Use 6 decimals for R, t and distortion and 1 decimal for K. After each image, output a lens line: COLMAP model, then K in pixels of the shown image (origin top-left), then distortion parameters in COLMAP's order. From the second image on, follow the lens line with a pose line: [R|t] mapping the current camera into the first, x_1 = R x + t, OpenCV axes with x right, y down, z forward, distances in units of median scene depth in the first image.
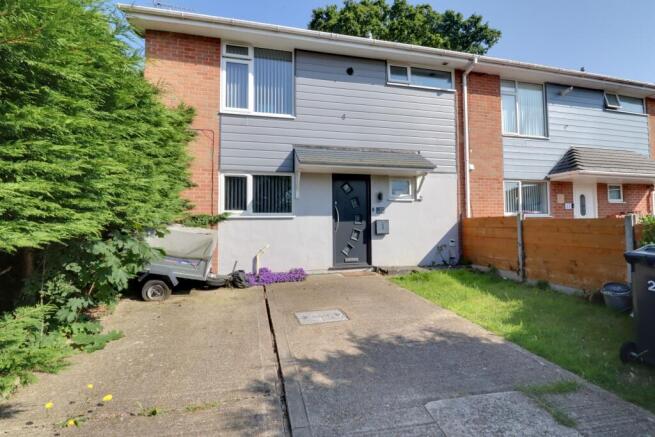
lens RADIAL K [[311.0, 0, 330.7], [0, 311.0, 216.5], [0, 0, 1]] dist [-0.005212, -0.007776]
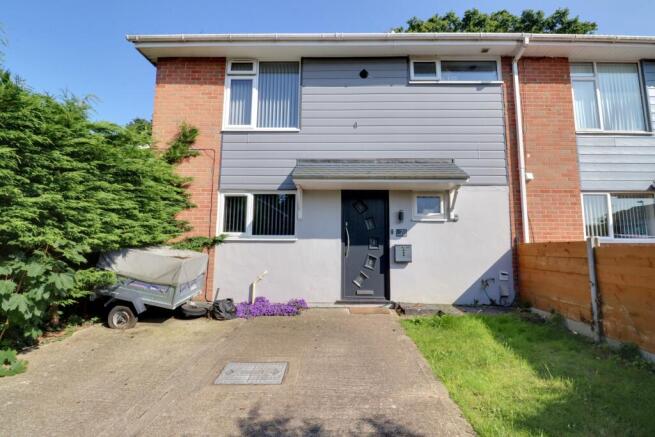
lens RADIAL K [[311.0, 0, 323.7], [0, 311.0, 215.8], [0, 0, 1]] dist [-0.005212, -0.007776]
pose [[0.965341, -0.011865, -0.260722, 0.186913], [-0.008500, 0.997007, -0.076845, 0.000053], [0.260853, 0.076397, 0.962351, 0.164716]]
